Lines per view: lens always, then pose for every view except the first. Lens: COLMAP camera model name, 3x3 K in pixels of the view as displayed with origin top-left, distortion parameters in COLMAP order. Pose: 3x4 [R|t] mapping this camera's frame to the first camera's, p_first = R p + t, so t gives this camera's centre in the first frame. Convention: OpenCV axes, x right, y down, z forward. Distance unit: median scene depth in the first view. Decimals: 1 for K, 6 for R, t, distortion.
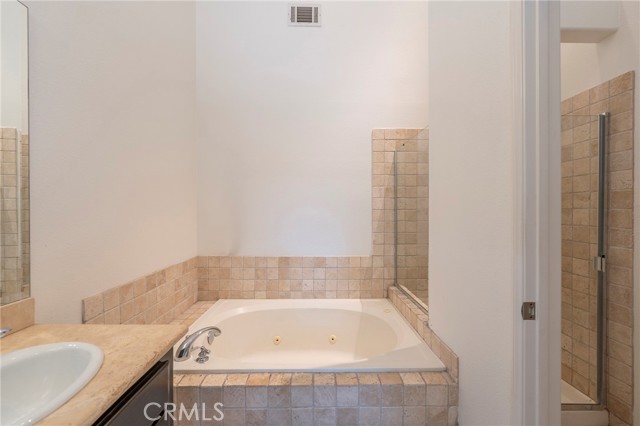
lens RADIAL K [[261.7, 0, 322.1], [0, 261.7, 210.9], [0, 0, 1]] dist [0.000601, -0.001738]
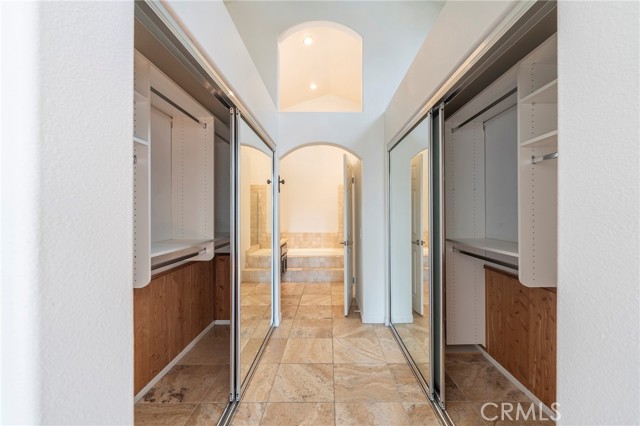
lens RADIAL K [[261.7, 0, 319.2], [0, 261.7, 213.7], [0, 0, 1]] dist [0.000601, -0.001738]
pose [[0.998247, -0.001820, -0.059150, 0.156104], [0.001683, 0.999996, -0.002375, -0.011070], [0.059154, 0.002271, 0.998246, -1.673065]]
